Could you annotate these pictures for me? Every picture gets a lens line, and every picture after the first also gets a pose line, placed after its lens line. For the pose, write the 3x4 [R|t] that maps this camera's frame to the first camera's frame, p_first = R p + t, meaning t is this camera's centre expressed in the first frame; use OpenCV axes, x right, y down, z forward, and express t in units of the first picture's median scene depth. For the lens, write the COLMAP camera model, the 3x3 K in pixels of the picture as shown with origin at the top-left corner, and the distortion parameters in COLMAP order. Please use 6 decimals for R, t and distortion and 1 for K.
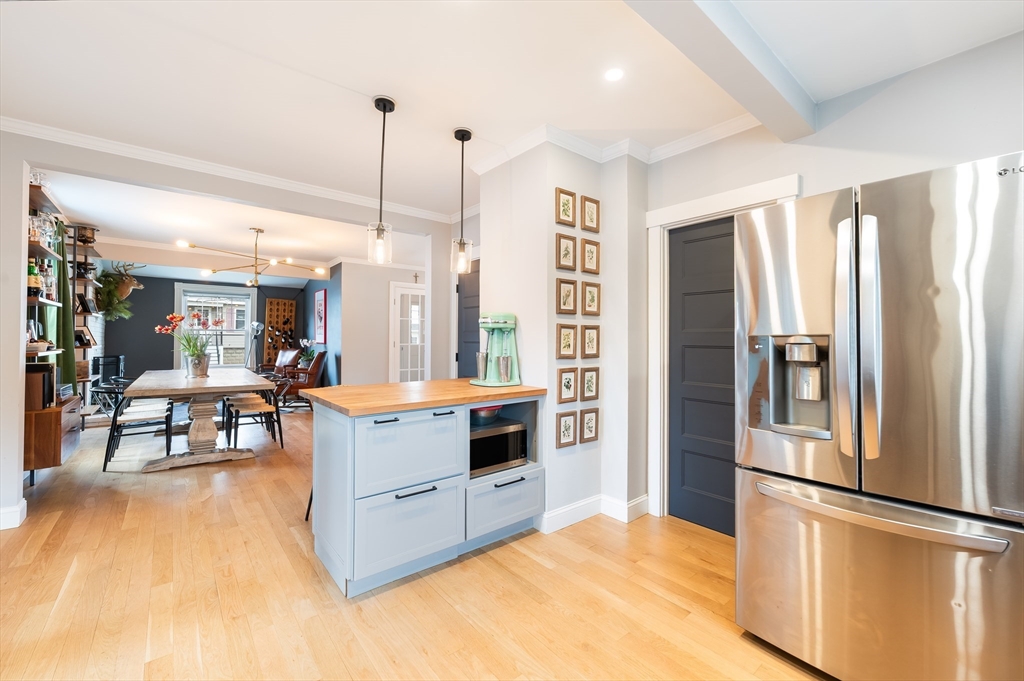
lens RADIAL K [[408.7, 0, 517.9], [0, 408.7, 337.0], [0, 0, 1]] dist [0.000528, 0.000336]
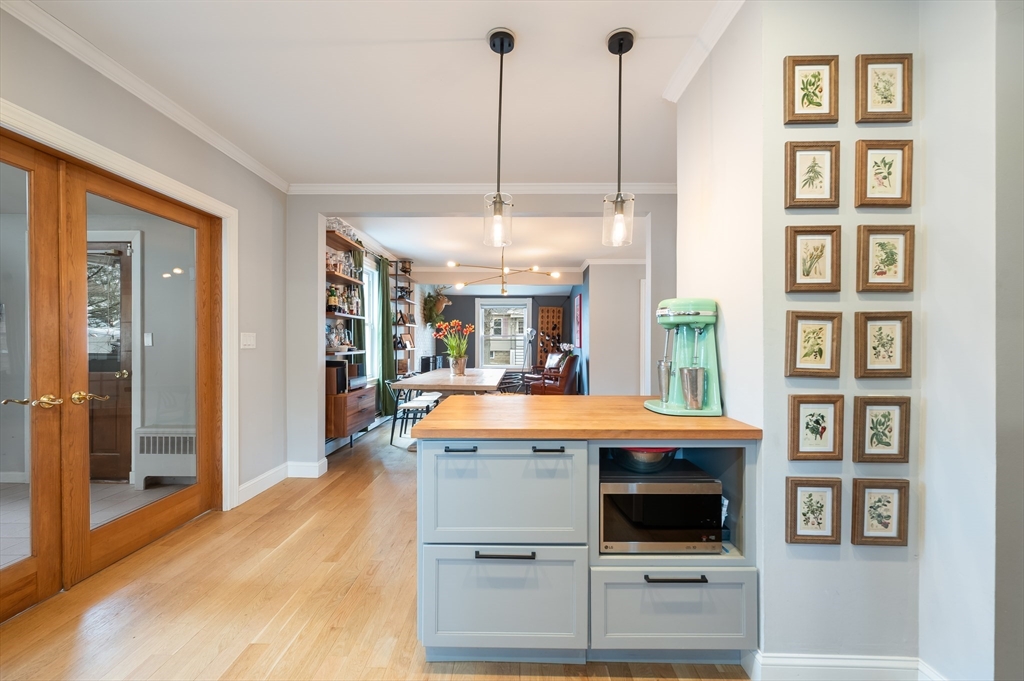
lens RADIAL K [[408.7, 0, 509.5], [0, 408.7, 344.5], [0, 0, 1]] dist [0.000528, 0.000336]
pose [[0.760638, -0.000086, -0.649176, 0.160298], [0.004615, 0.999975, 0.005274, 0.006355], [0.649159, -0.007008, 0.760620, 0.337998]]
